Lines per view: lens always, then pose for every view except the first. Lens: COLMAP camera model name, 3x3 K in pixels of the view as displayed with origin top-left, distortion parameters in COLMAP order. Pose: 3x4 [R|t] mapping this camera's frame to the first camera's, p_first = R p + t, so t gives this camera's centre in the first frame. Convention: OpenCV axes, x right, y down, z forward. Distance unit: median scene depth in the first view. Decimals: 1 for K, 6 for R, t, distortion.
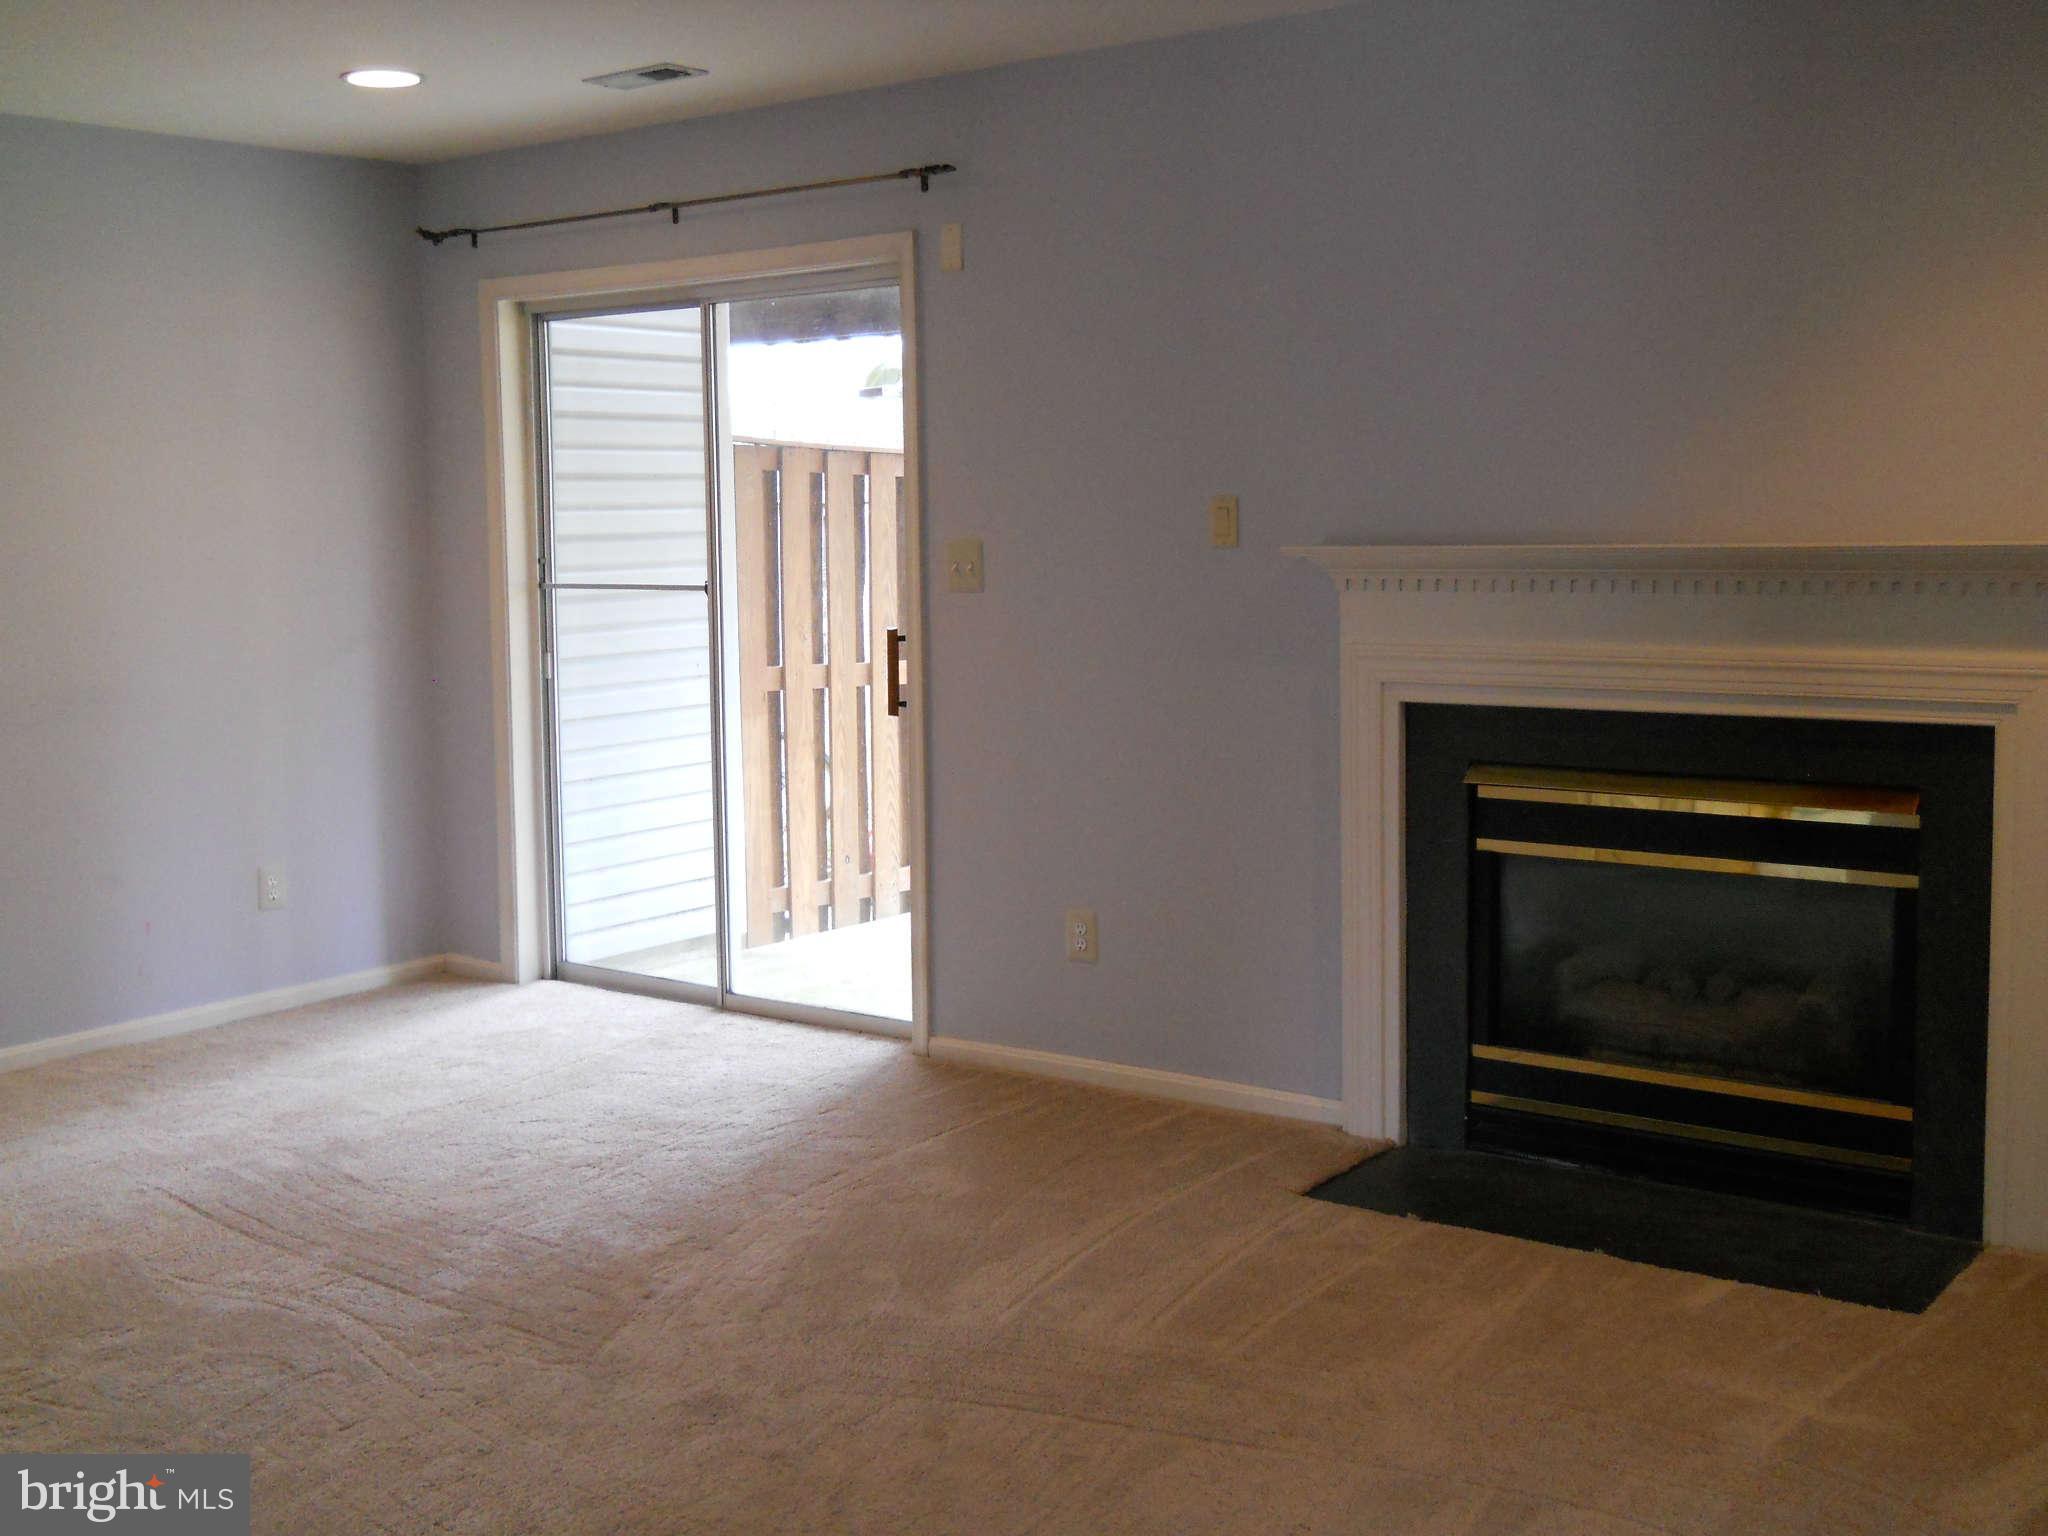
lens RADIAL K [[2258.8, 0, 1022.8], [0, 2258.8, 767.7], [0, 0, 1]] dist [0.001471, 0.000000]
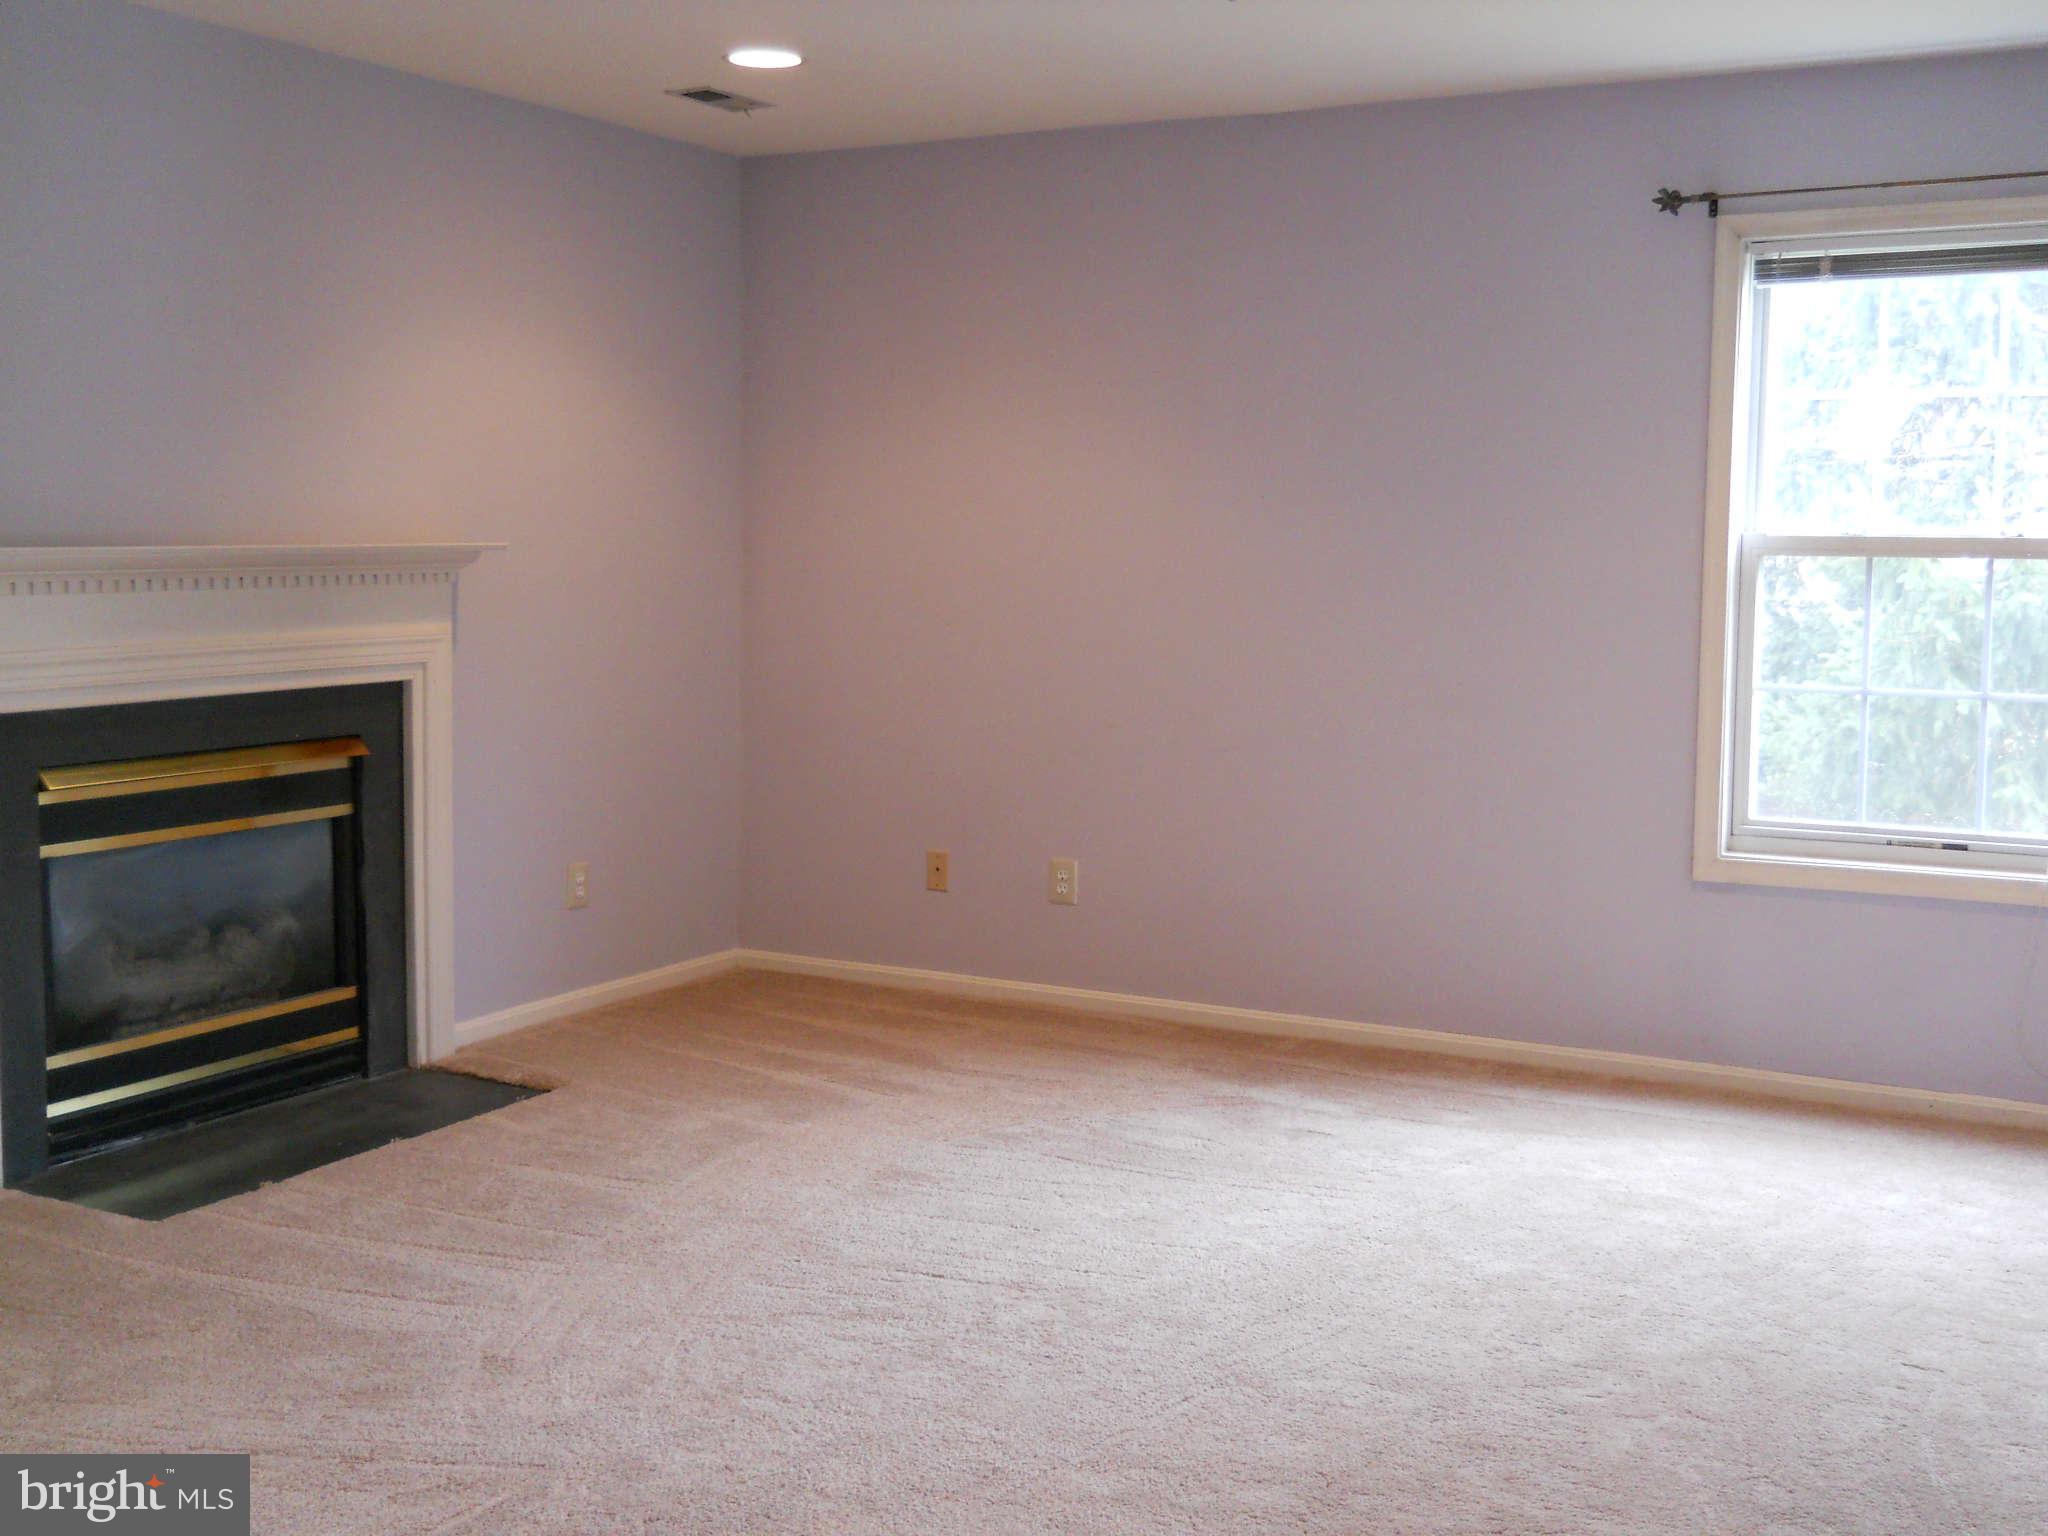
lens RADIAL K [[2258.8, 0, 1021.8], [0, 2258.8, 767.7], [0, 0, 1]] dist [0.001471, 0.000000]
pose [[-0.134881, -0.090415, 0.986728, -0.861528], [0.109469, 0.988372, 0.105529, -0.062156], [-0.984796, 0.122251, -0.123415, 0.732210]]
